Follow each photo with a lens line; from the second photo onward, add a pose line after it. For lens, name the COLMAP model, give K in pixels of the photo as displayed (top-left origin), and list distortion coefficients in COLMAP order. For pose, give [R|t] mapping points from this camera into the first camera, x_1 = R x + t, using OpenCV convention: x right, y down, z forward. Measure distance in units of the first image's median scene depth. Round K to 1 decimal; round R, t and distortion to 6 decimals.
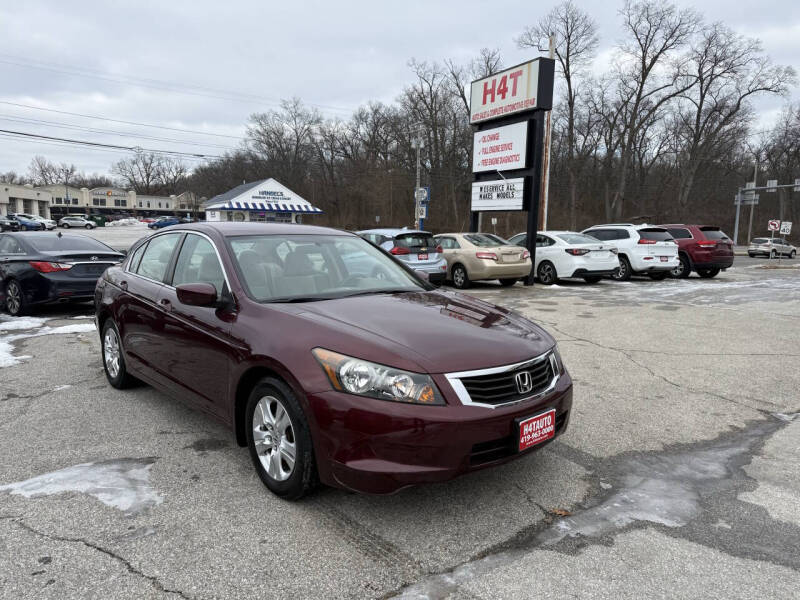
lens RADIAL K [[560.7, 0, 400.3], [0, 560.7, 298.4], [0, 0, 1]] dist [0.059969, -0.074609]
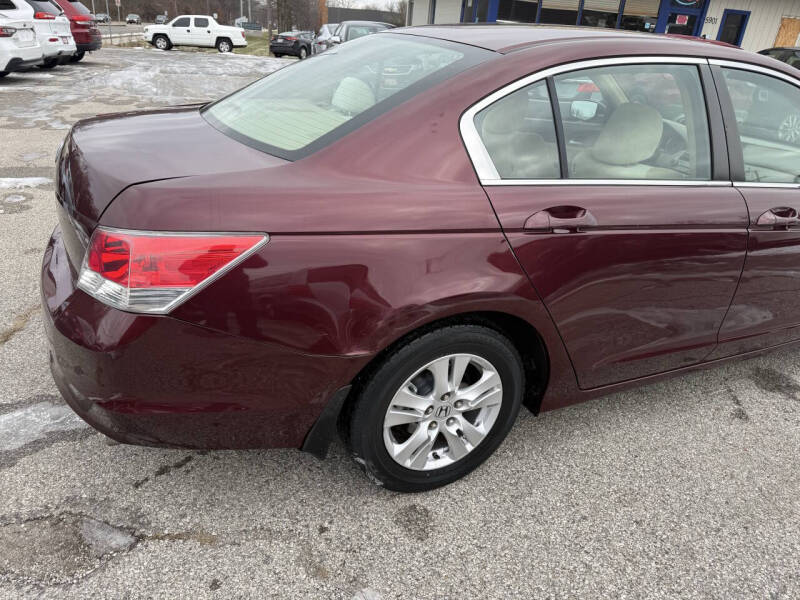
lens RADIAL K [[564.2, 0, 390.8], [0, 564.2, 311.4], [0, 0, 1]] dist [0.007022, -0.006286]
pose [[0.307577, -0.412727, 0.857352, -0.261818], [0.046824, 0.906505, 0.419590, -0.038553], [-0.950371, -0.088912, 0.298145, 0.303986]]
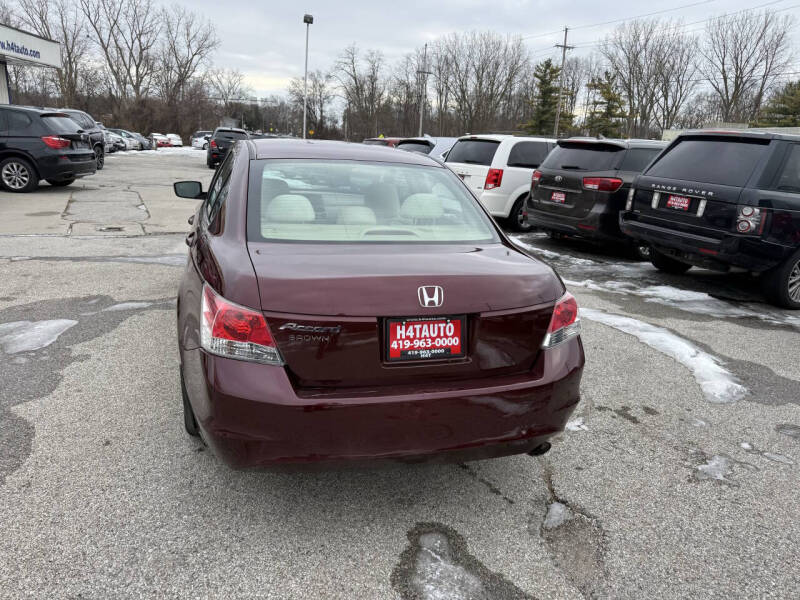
lens RADIAL K [[567.5, 0, 396.1], [0, 567.5, 301.7], [0, 0, 1]] dist [0.039587, -0.044731]
pose [[-0.902108, -0.179227, 0.392529, -0.213390], [-0.015034, 0.922165, 0.386505, -0.073265], [-0.431249, 0.342768, -0.834586, 0.523662]]
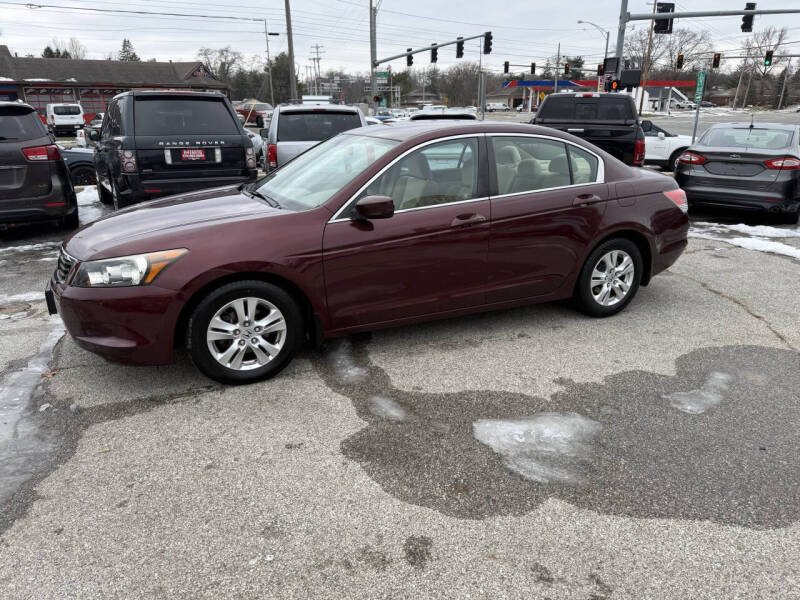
lens RADIAL K [[562.5, 0, 400.0], [0, 562.5, 300.0], [0, 0, 1]] dist [0.031955, -0.037289]
pose [[-0.279281, 0.294867, -0.913814, 0.213118], [-0.118636, 0.933794, 0.337572, -0.050207], [0.952852, 0.202689, -0.225809, 0.366215]]
